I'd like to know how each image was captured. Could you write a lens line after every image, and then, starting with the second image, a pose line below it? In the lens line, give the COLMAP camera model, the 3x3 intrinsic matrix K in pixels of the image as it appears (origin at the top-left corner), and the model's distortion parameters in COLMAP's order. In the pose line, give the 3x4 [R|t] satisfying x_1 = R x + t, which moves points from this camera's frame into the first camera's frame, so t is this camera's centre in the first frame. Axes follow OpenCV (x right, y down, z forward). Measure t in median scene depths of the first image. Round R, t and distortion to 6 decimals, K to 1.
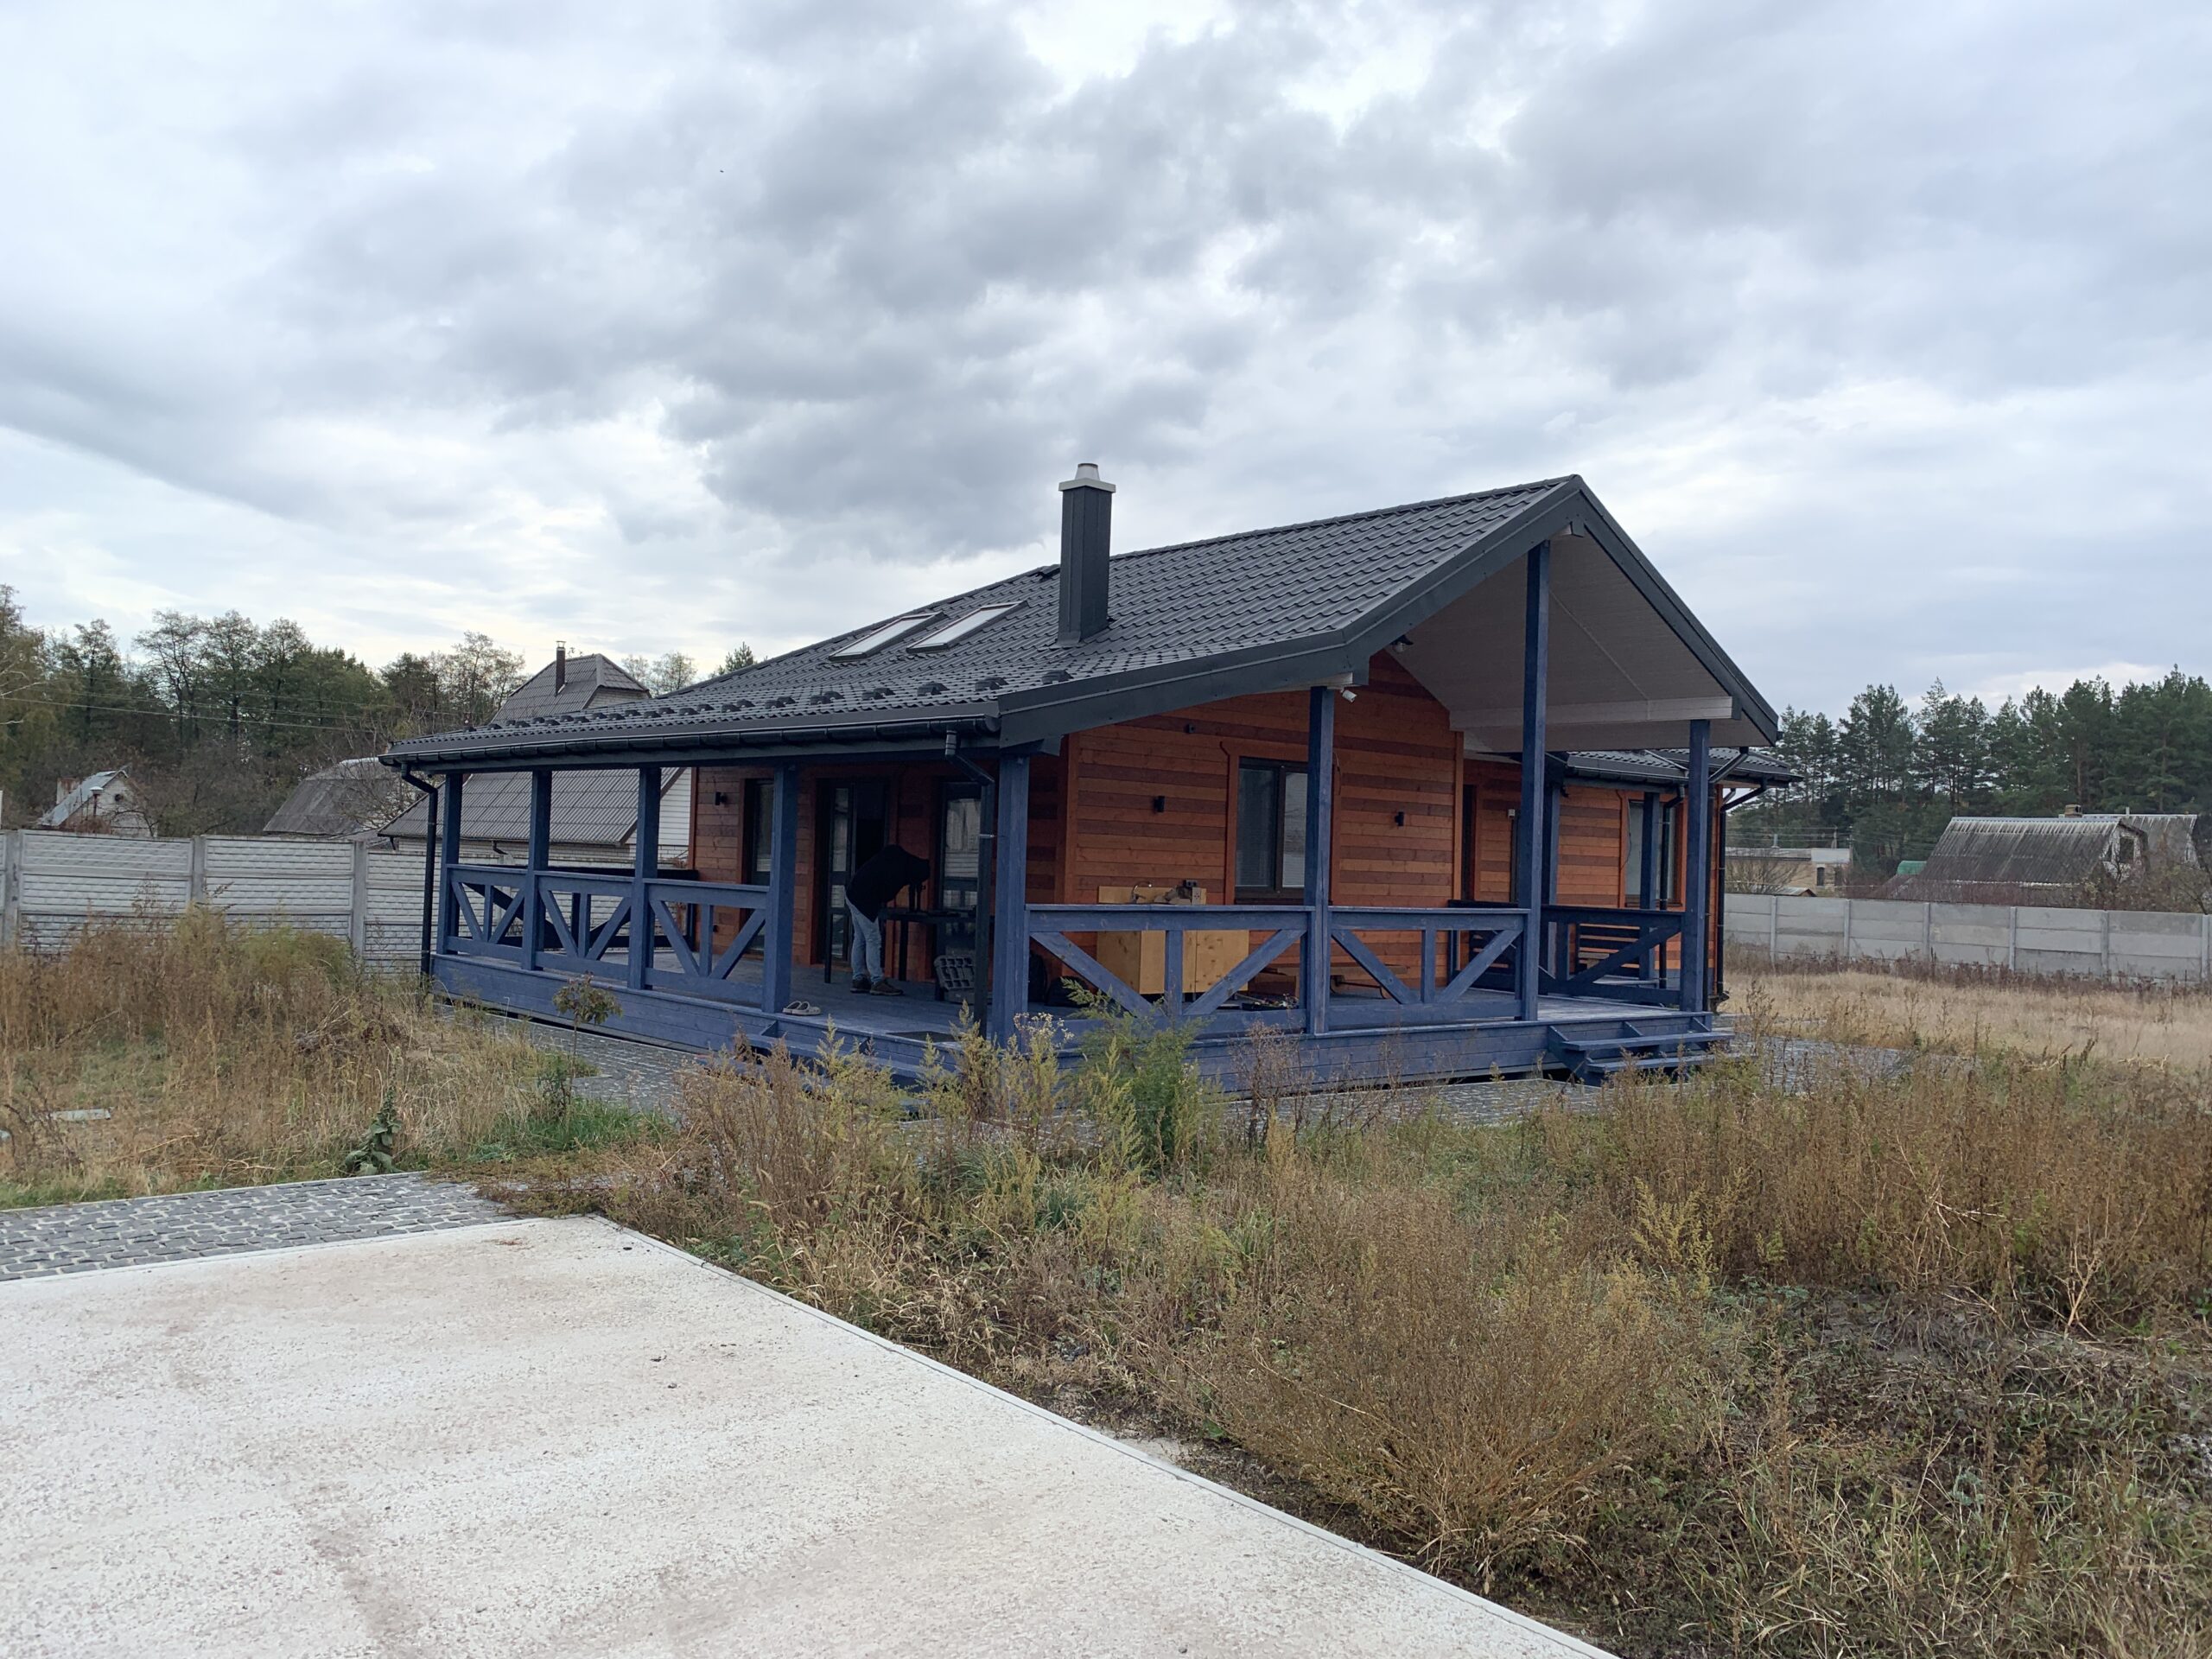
lens RADIAL K [[1697.6, 0, 1106.0], [0, 1697.6, 829.5], [0, 0, 1]] dist [0.000599, 0.000411]
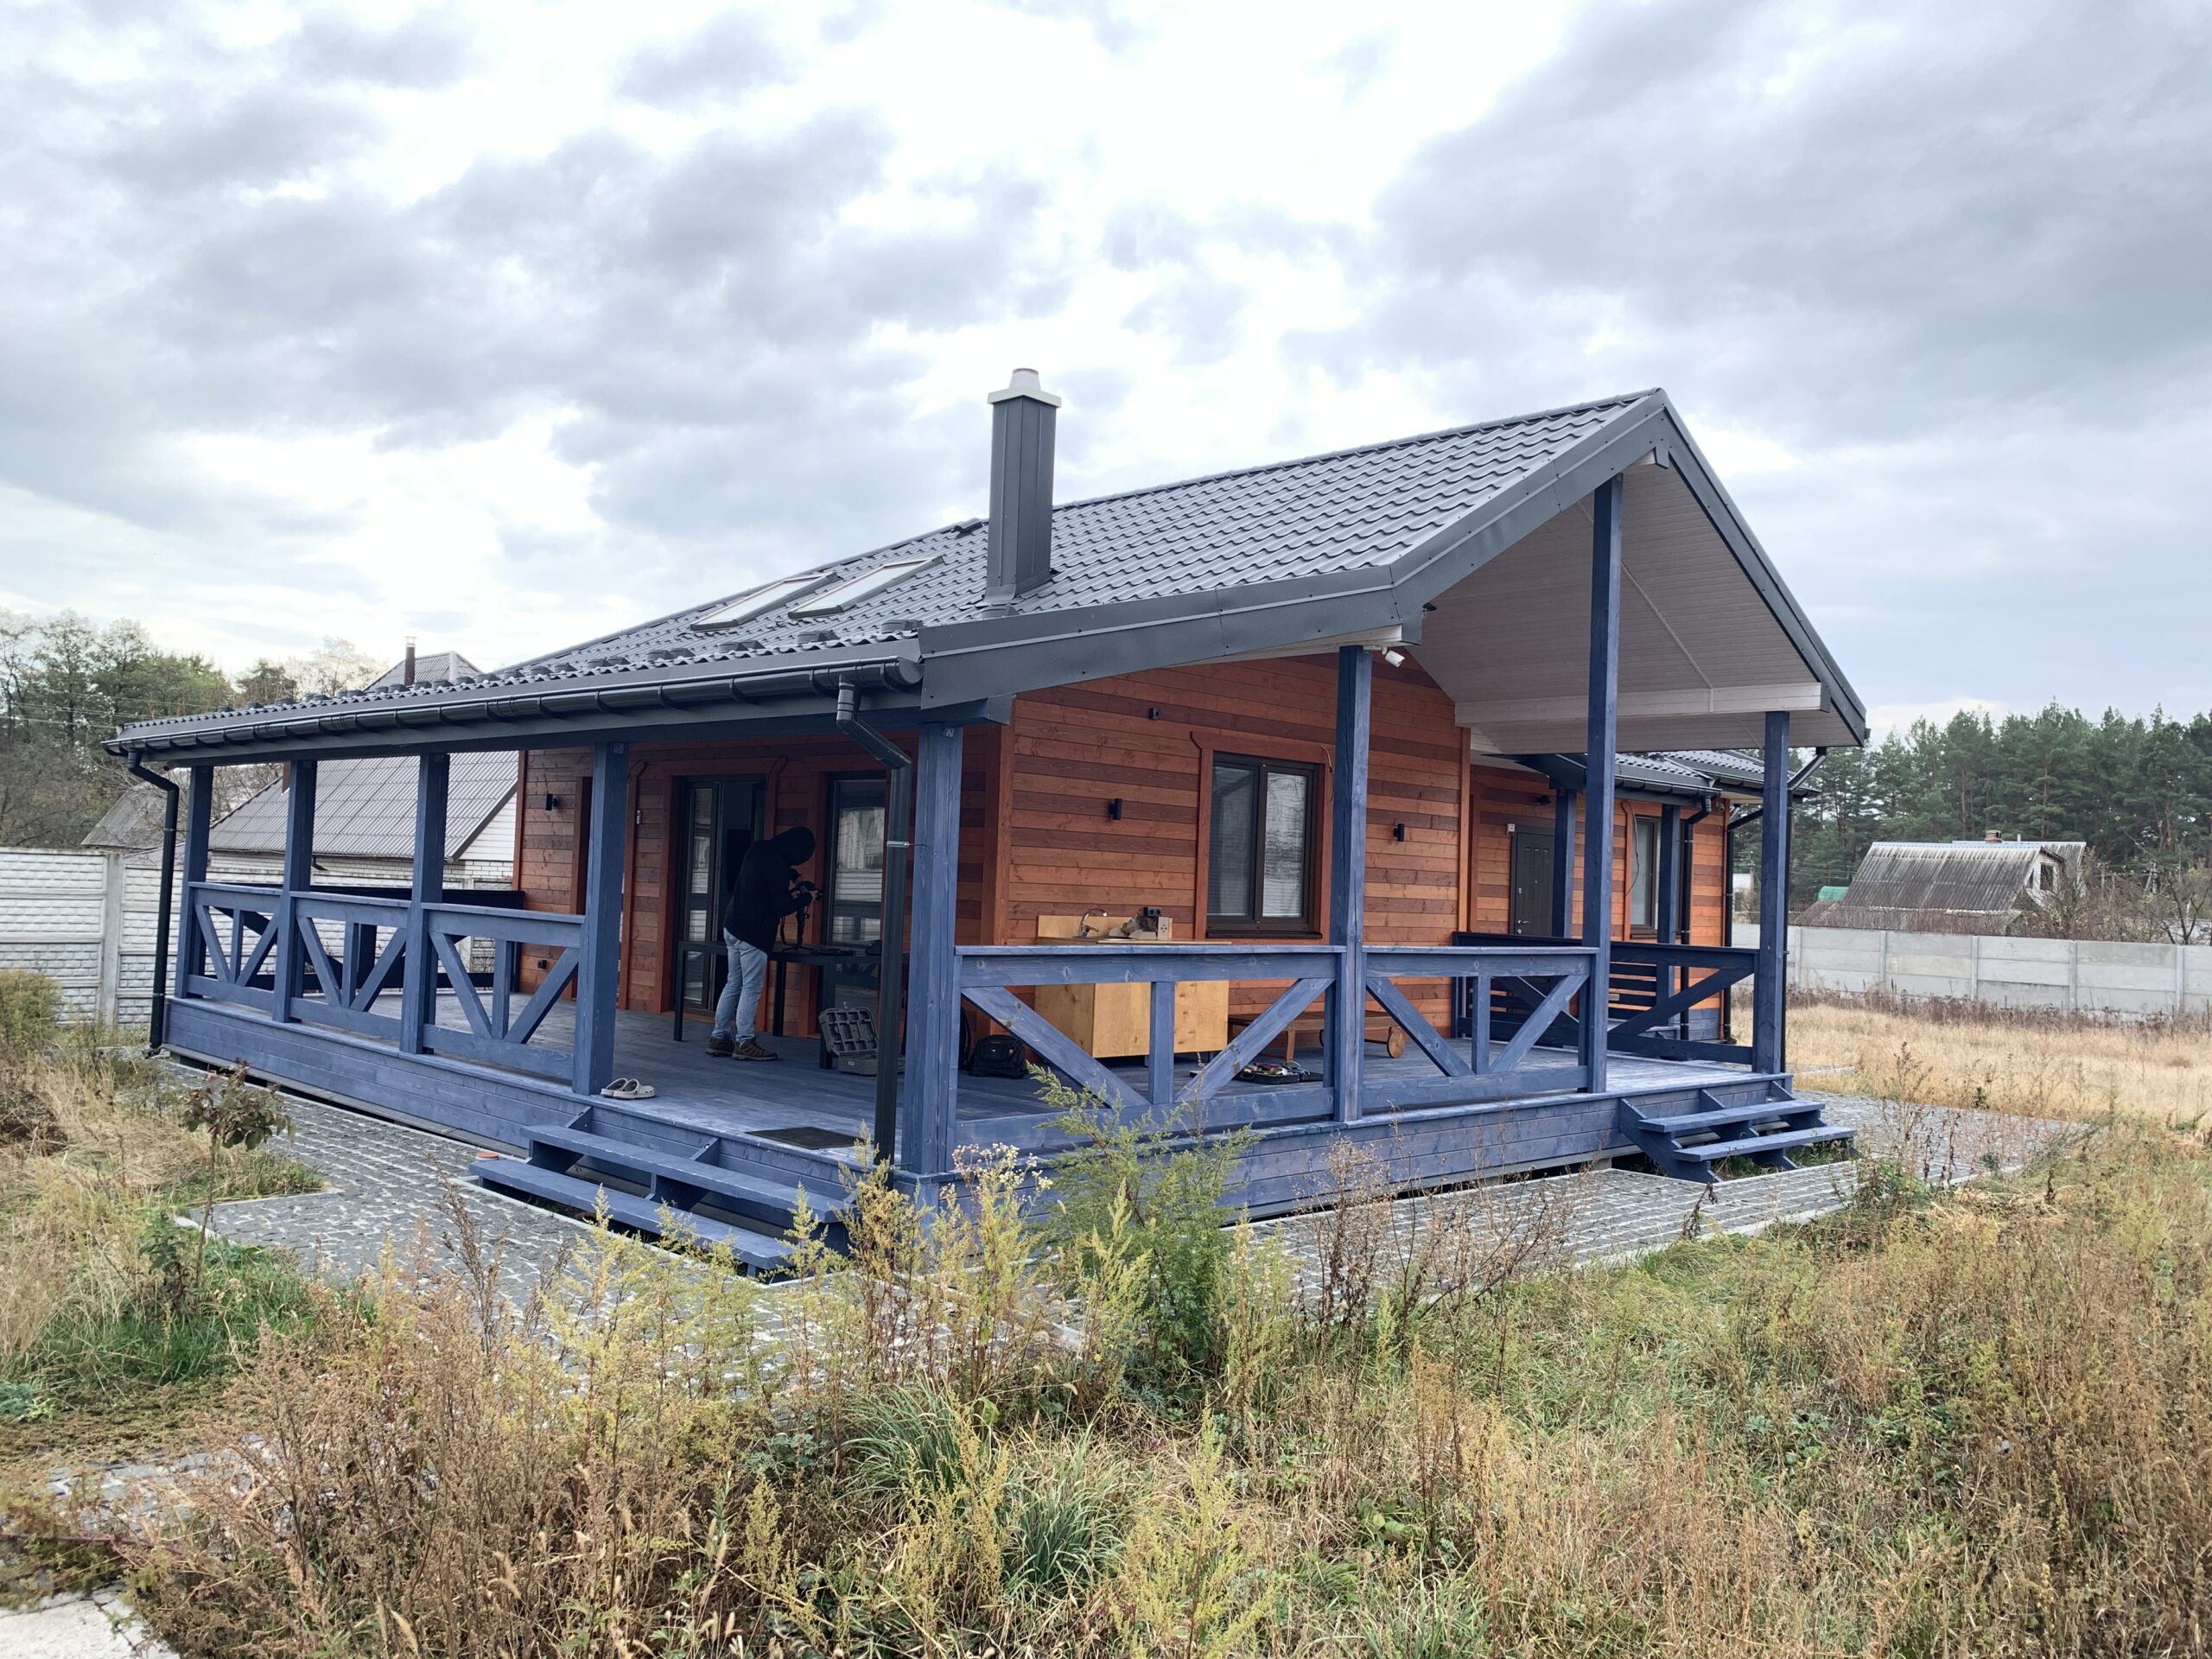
lens RADIAL K [[1642.8, 0, 1106.0], [0, 1642.8, 829.5], [0, 0, 1]] dist [0.064674, -0.116607]
pose [[0.997678, 0.007649, 0.067676, -0.021641], [-0.006738, 0.999884, -0.013668, 0.004154], [-0.067773, 0.013180, 0.997614, 0.231141]]
